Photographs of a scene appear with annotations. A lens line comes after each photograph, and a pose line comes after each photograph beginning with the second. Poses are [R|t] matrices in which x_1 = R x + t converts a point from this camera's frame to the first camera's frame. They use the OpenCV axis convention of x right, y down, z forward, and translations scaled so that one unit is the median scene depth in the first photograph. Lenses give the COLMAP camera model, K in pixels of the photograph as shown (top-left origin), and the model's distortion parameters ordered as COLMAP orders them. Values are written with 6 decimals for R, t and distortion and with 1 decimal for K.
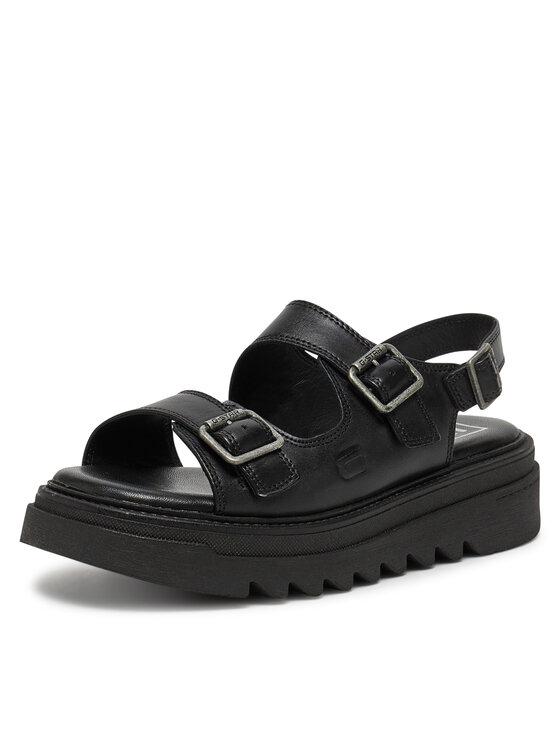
lens RADIAL K [[1397.5, 0, 280.0], [0, 1397.5, 373.0], [0, 0, 1]] dist [1.517186, -0.008452]
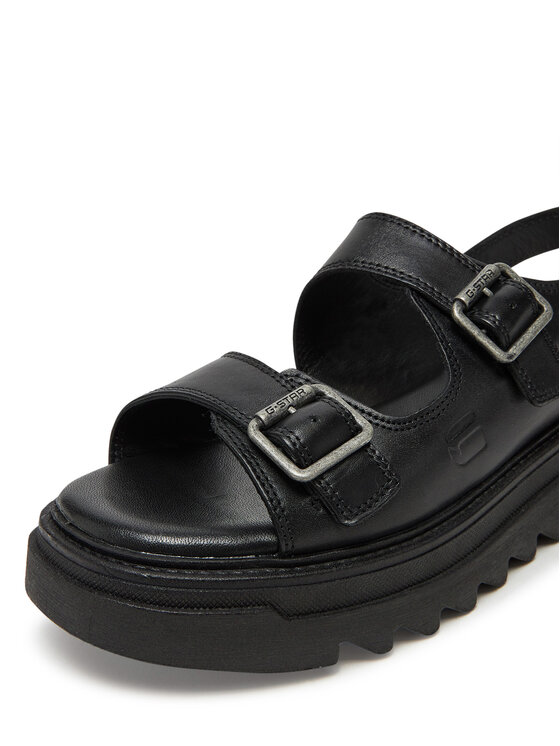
lens RADIAL K [[788.6, 0, 280.0], [0, 788.6, 373.0], [0, 0, 1]] dist [0.084370, -0.000003]
pose [[0.994405, -0.063631, -0.084324, -0.007745], [0.077123, 0.982788, 0.167869, -0.044415], [0.072191, -0.173433, 0.982196, 0.587574]]
